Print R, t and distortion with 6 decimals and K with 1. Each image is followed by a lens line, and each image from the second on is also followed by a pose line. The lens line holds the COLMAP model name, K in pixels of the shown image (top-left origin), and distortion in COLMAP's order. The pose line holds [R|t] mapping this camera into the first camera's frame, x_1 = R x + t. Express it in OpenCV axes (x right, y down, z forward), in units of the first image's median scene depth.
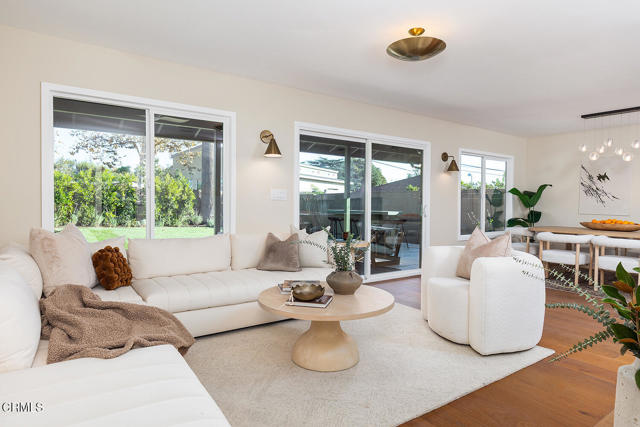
lens RADIAL K [[385.0, 0, 320.0], [0, 385.0, 213.5], [0, 0, 1]] dist [0.000014, -0.000490]
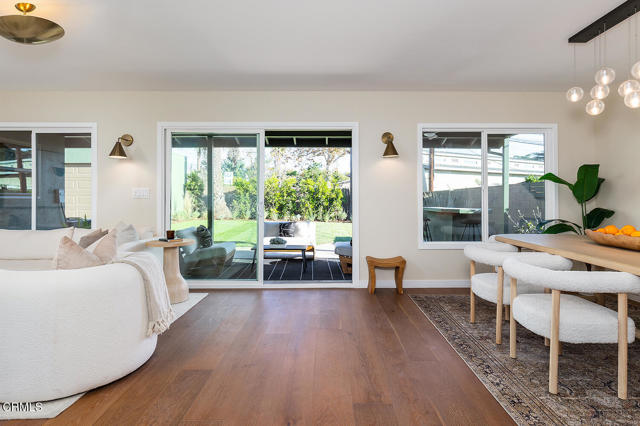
lens RADIAL K [[354.8, 0, 323.3], [0, 354.8, 199.7], [0, 0, 1]] dist [-0.002315, -0.000065]
pose [[0.822010, -0.011828, -0.569350, 0.517090], [-0.004661, 0.999611, -0.027497, -0.003485], [0.569454, 0.025256, 0.821635, 0.291155]]
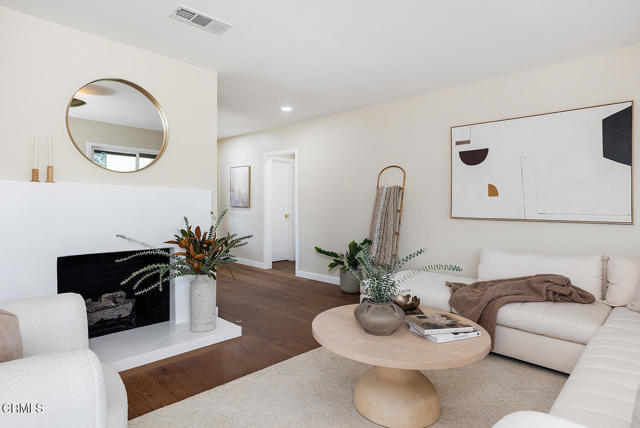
lens RADIAL K [[346.8, 0, 320.0], [0, 346.8, 214.0], [0, 0, 1]] dist [-0.003072, -0.000684]
pose [[-0.979429, -0.019916, -0.200803, 0.117021], [-0.030437, 0.998313, 0.049443, -0.017479], [0.199480, 0.054538, -0.978383, 0.601528]]
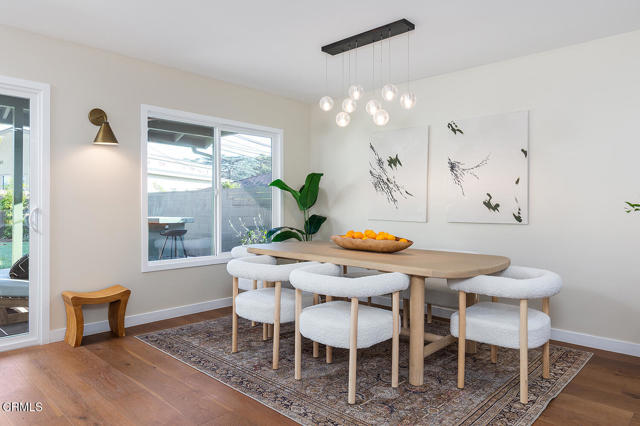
lens RADIAL K [[420.2, 0, 320.7], [0, 420.2, 206.6], [0, 0, 1]] dist [-0.003180, -0.000798]
pose [[0.977429, -0.005878, 0.211180, 0.416687], [0.011452, 0.999617, -0.025180, -0.003646], [-0.210952, 0.027030, 0.977123, 0.310771]]
